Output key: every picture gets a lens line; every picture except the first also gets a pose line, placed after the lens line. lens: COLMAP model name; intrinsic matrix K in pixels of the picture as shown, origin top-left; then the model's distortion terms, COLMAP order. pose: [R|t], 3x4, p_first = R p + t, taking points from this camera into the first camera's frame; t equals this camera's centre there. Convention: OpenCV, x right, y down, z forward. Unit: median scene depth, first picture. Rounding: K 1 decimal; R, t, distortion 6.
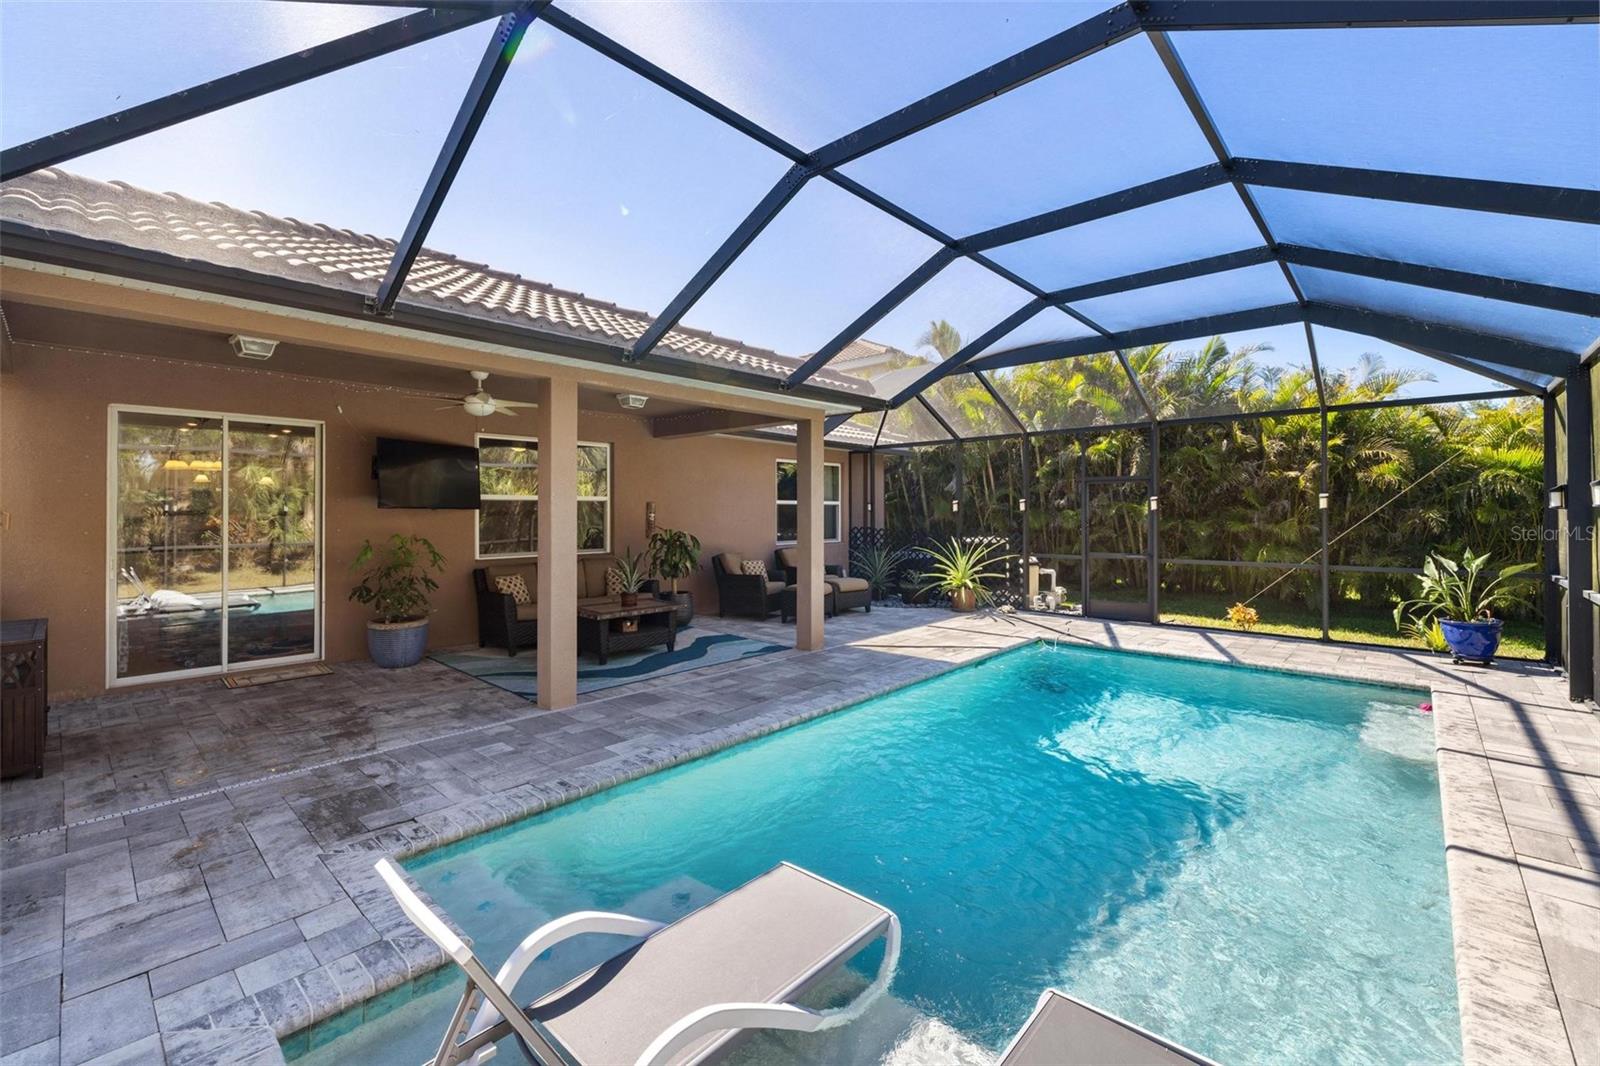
lens RADIAL K [[675.6, 0, 800.5], [0, 675.6, 519.7], [0, 0, 1]] dist [-0.000025, 0.000053]
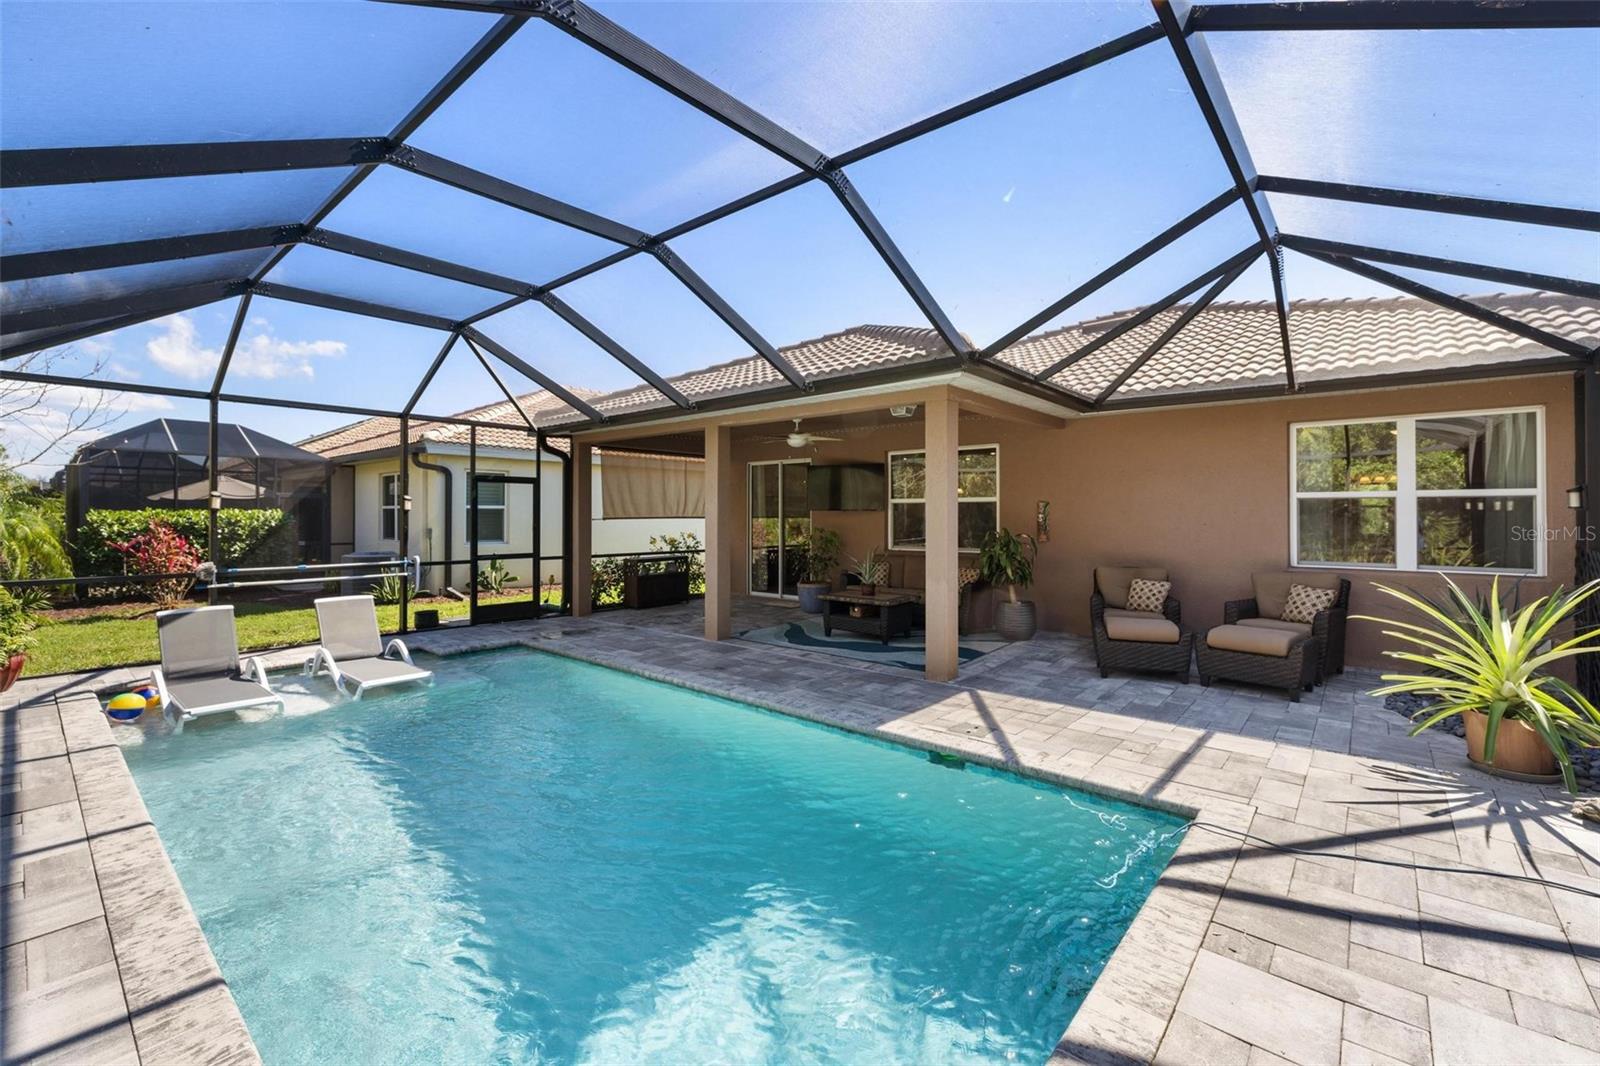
lens RADIAL K [[675.6, 0, 800.5], [0, 675.6, 519.7], [0, 0, 1]] dist [-0.000025, 0.000053]
pose [[0.029704, 0.009984, -0.999509, 0.899579], [-0.008968, 0.999913, 0.009722, -0.009845], [0.999518, 0.008675, 0.029791, 0.871353]]
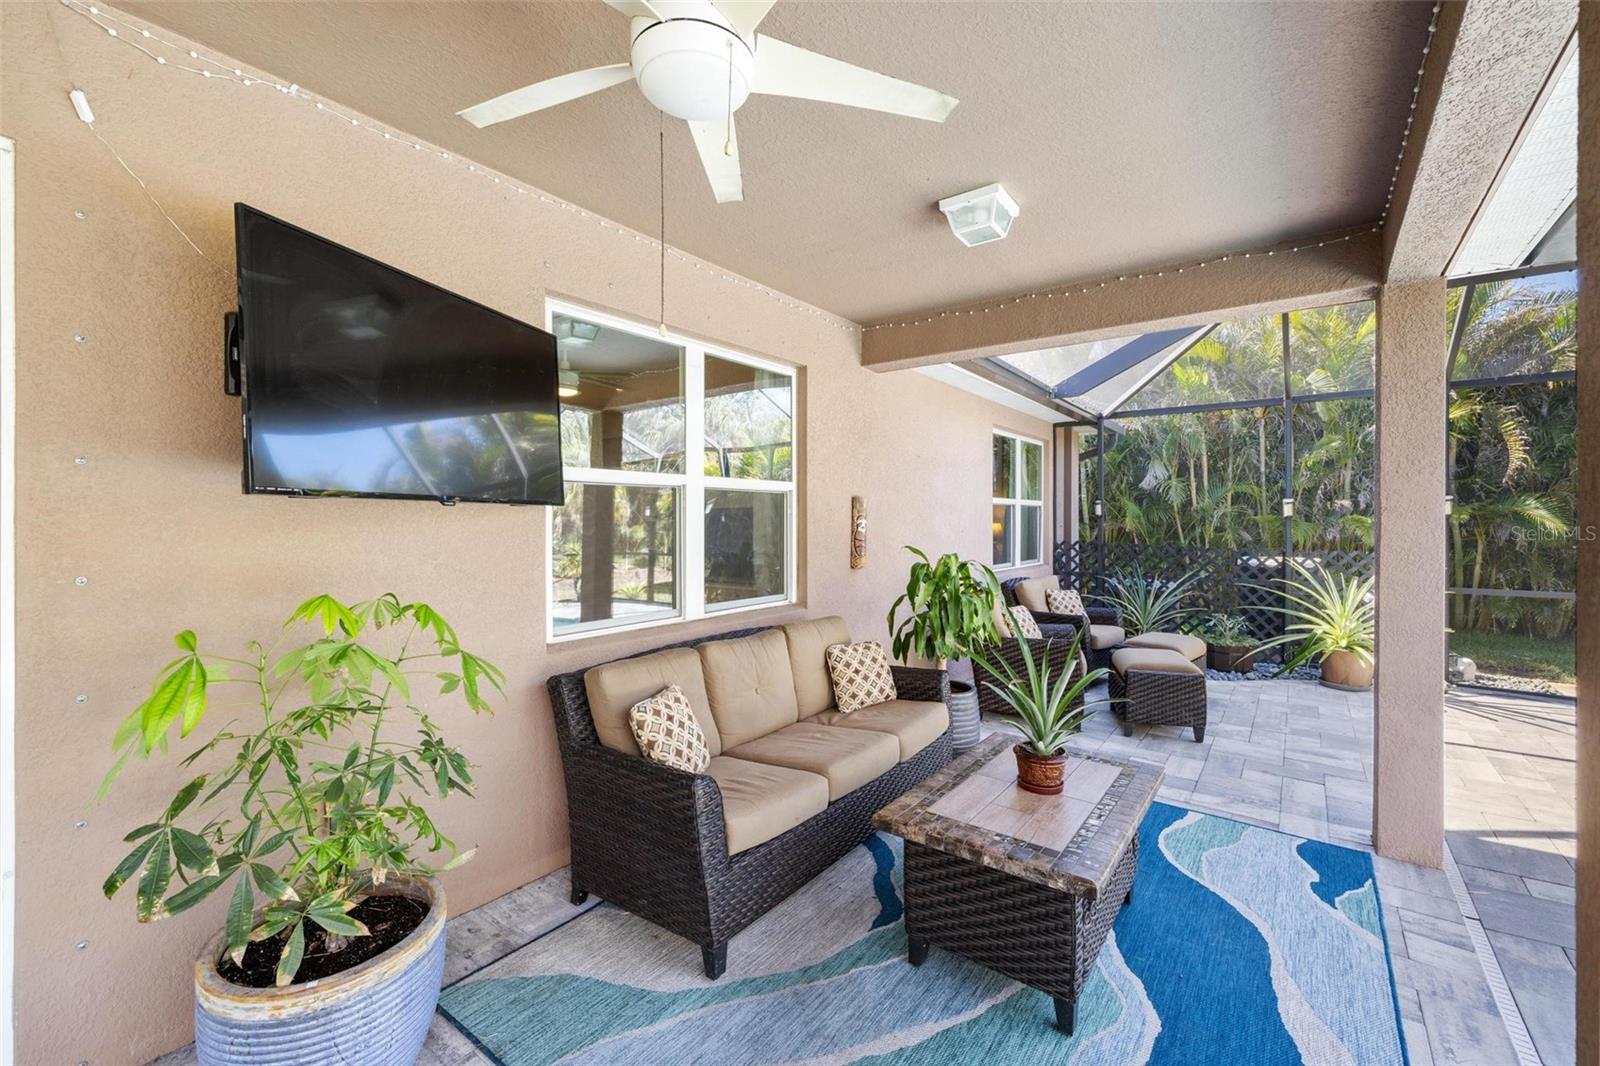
lens RADIAL K [[677.1, 0, 800.0], [0, 677.1, 533.0], [0, 0, 1]] dist [0.001697, 0.000196]
pose [[0.995393, 0.001753, 0.095868, -0.419950], [-0.002662, 0.999953, 0.009352, -0.004667], [-0.095847, -0.009564, 0.995350, 0.690330]]
